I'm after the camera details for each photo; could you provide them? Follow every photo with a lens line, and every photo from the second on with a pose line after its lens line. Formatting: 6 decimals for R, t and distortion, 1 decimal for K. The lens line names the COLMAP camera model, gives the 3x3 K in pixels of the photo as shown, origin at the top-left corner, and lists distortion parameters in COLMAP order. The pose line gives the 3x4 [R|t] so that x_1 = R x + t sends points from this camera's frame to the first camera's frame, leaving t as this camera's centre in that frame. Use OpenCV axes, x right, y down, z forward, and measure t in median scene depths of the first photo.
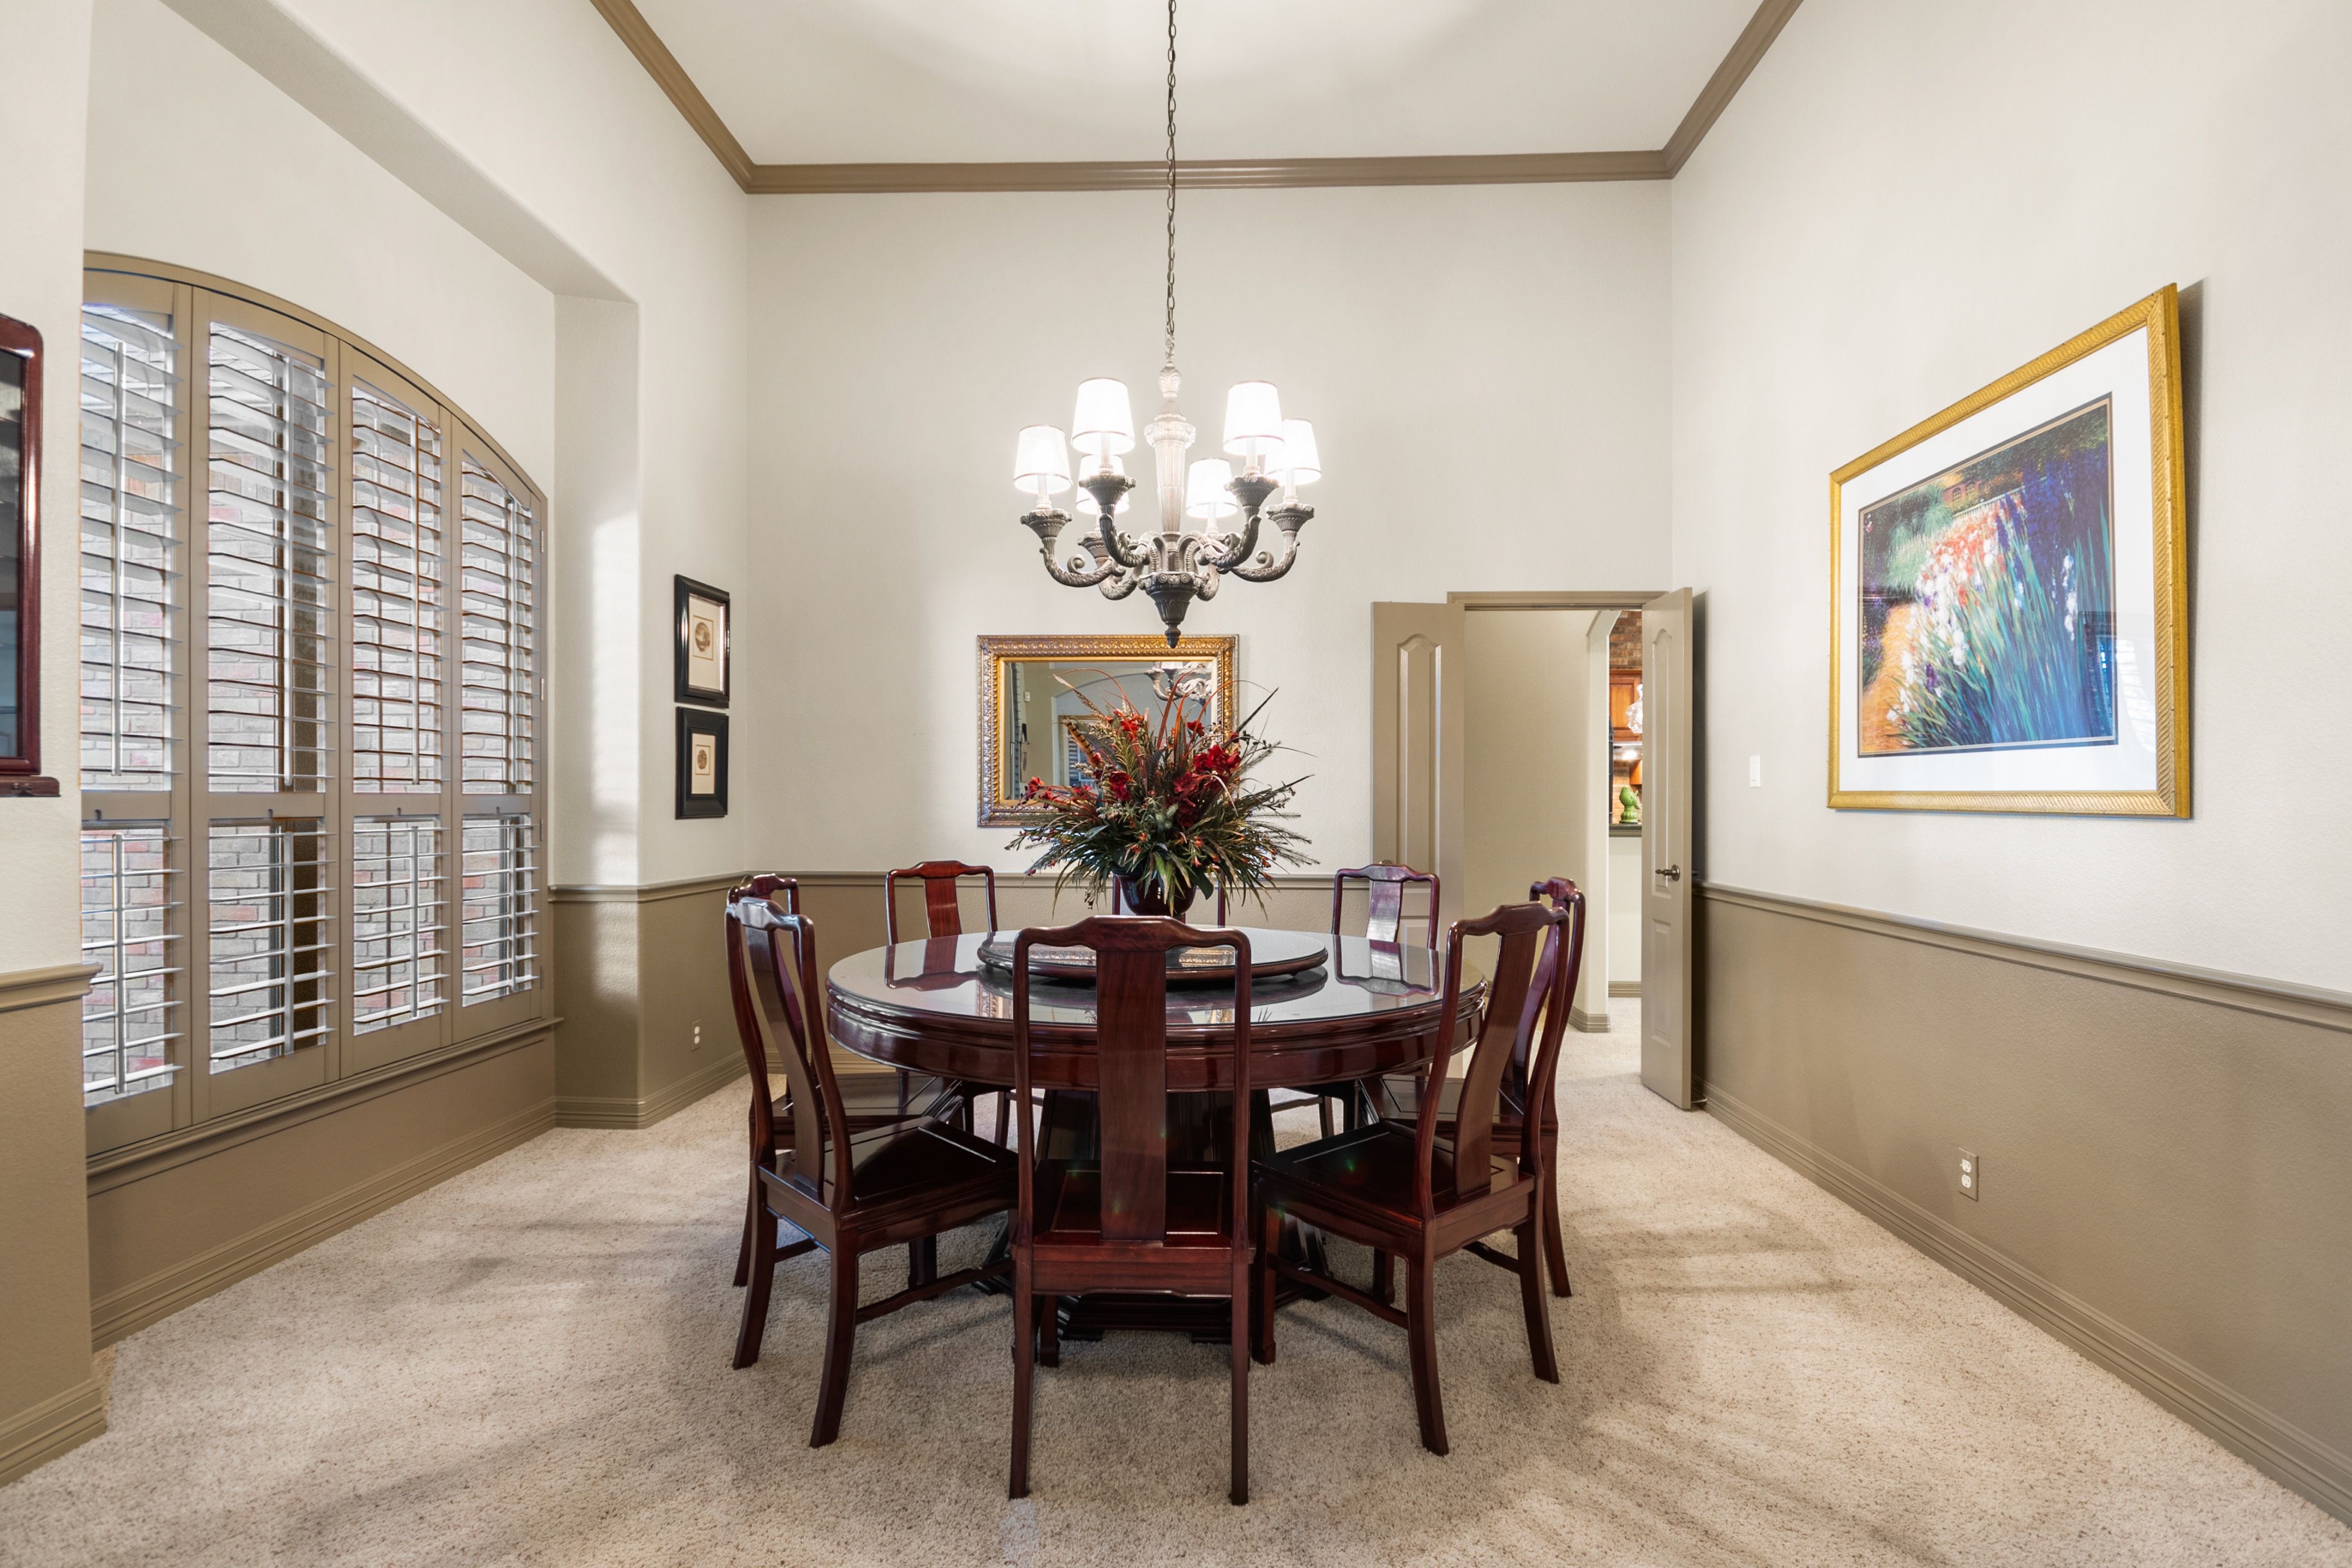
lens RADIAL K [[1095.2, 0, 1194.0], [0, 1095.2, 797.5], [0, 0, 1]] dist [-0.001188, -0.000123]
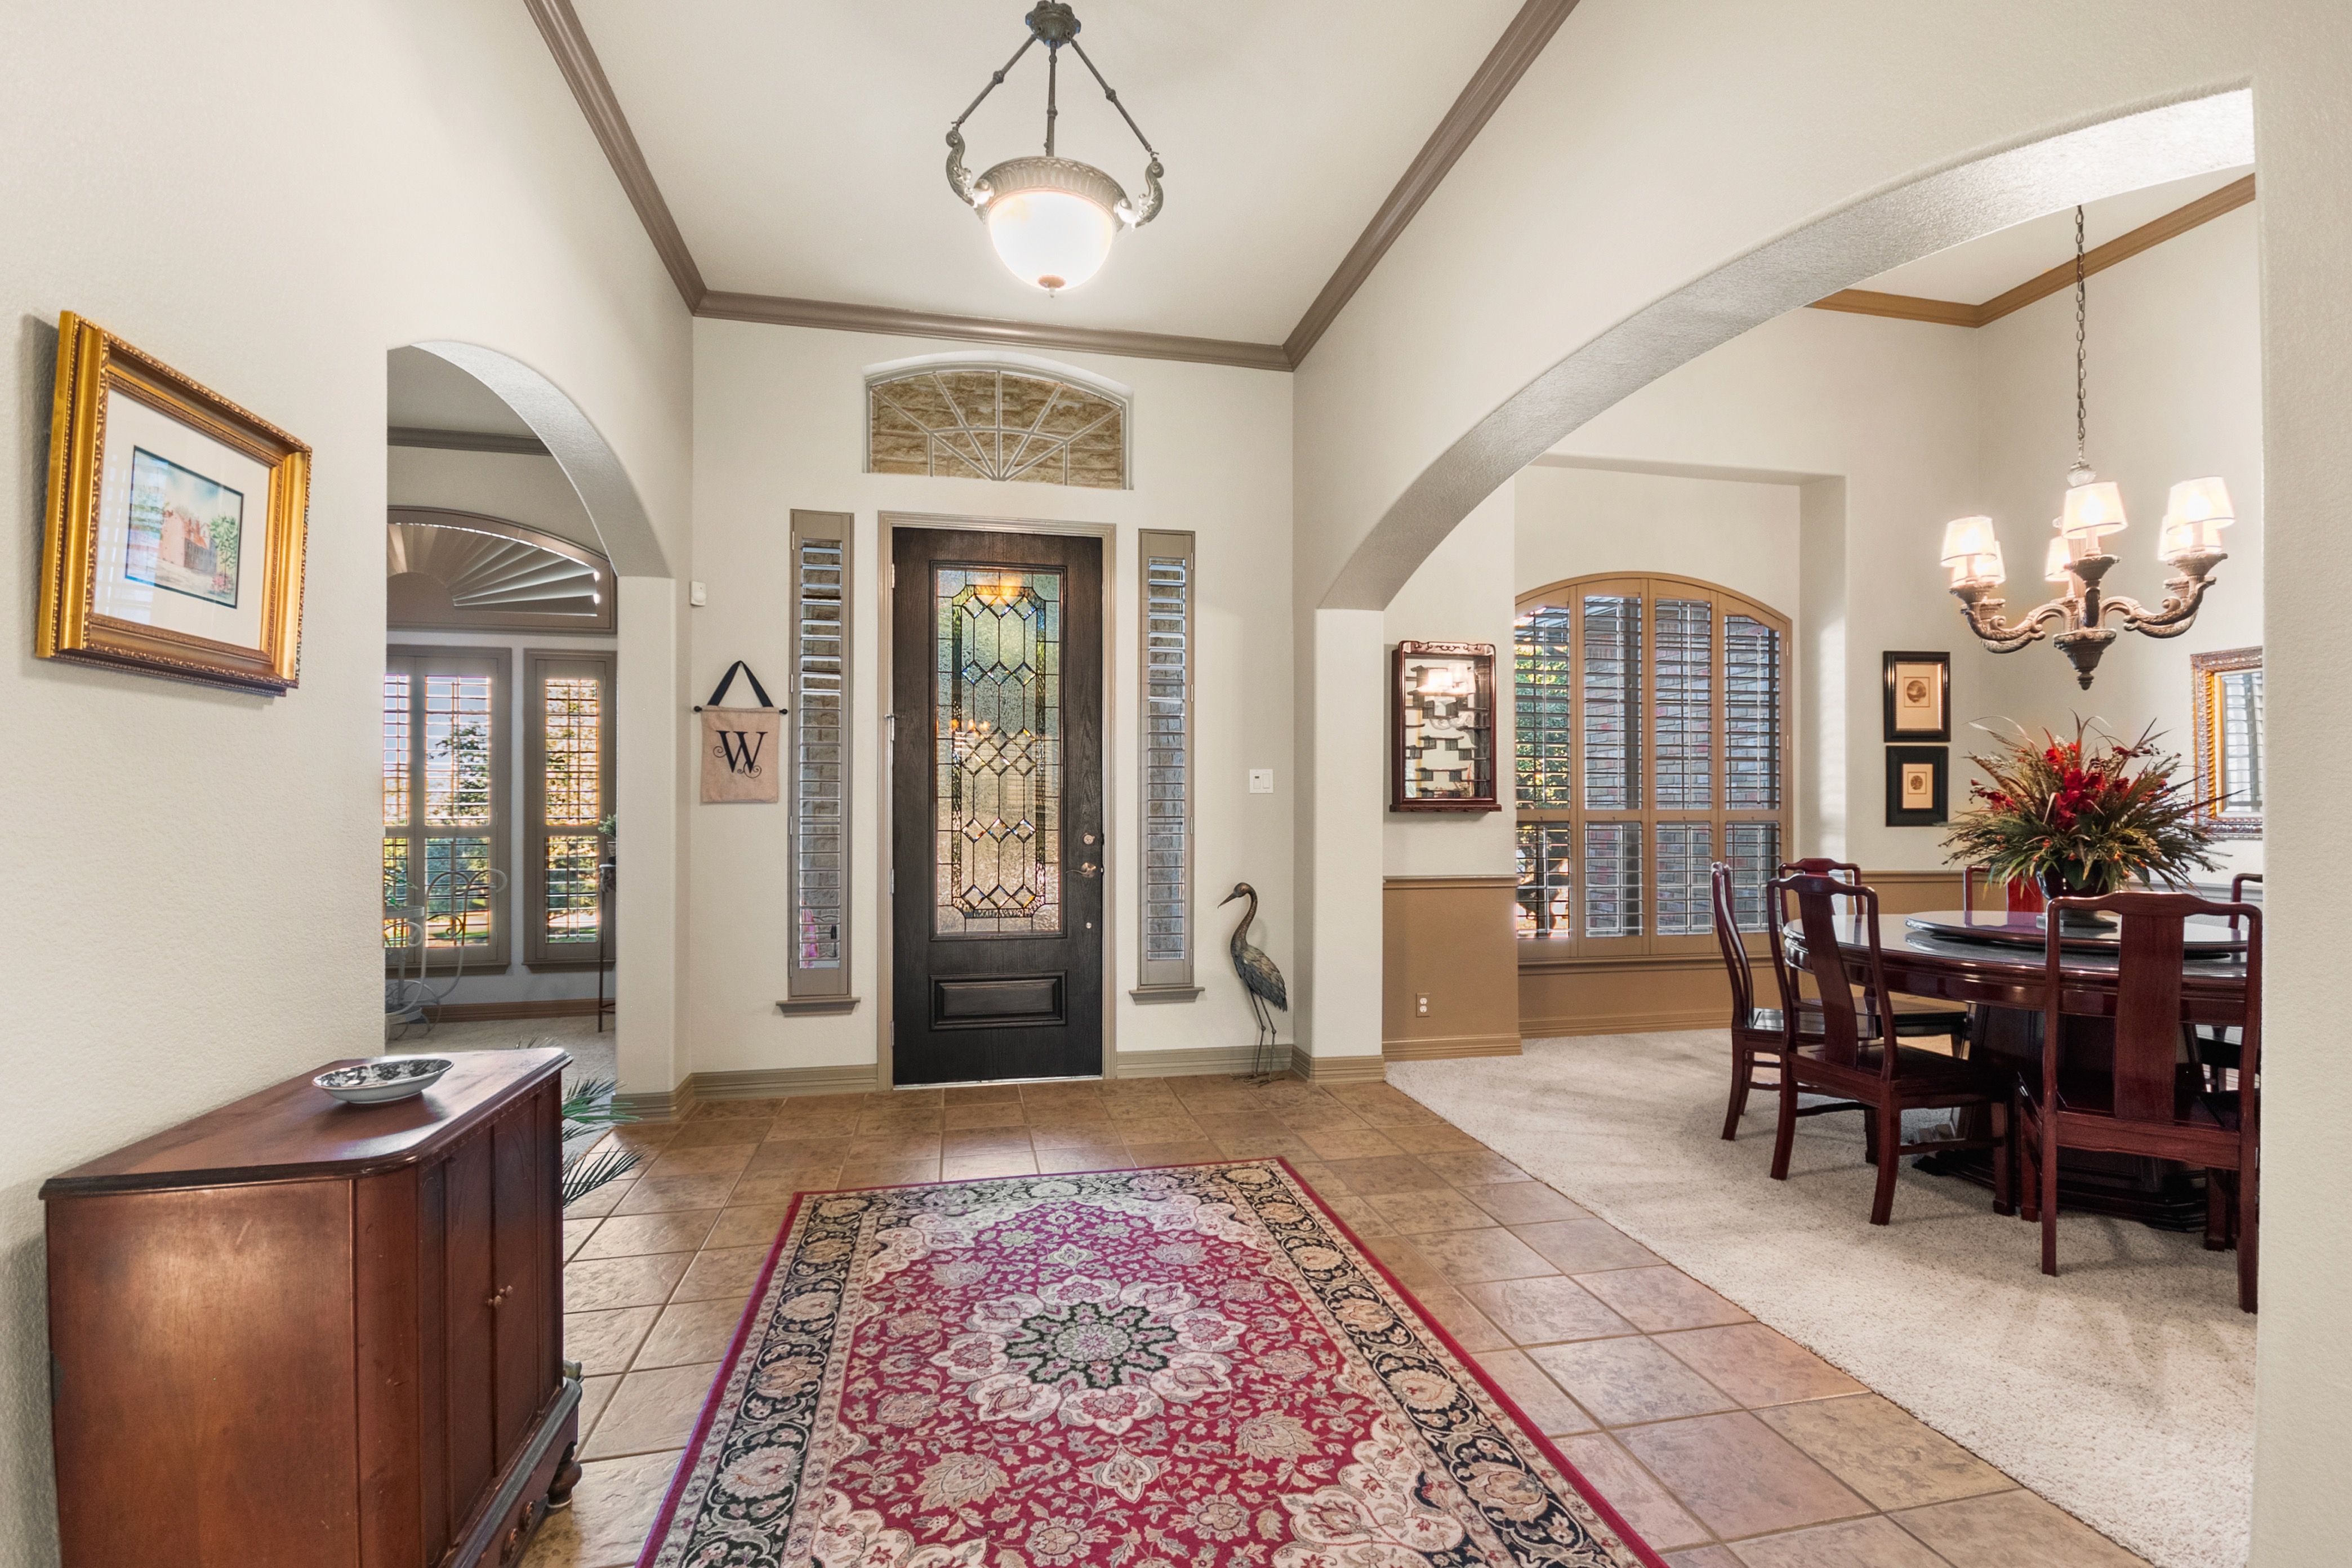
lens RADIAL K [[1071.9, 0, 1185.7], [0, 1071.9, 809.1], [0, 0, 1]] dist [-0.000605, 0.000066]
pose [[0.249603, -0.004866, -0.968336, 0.656764], [0.002809, 0.999987, -0.004301, 0.001217], [0.968344, -0.001647, 0.249613, -0.214237]]
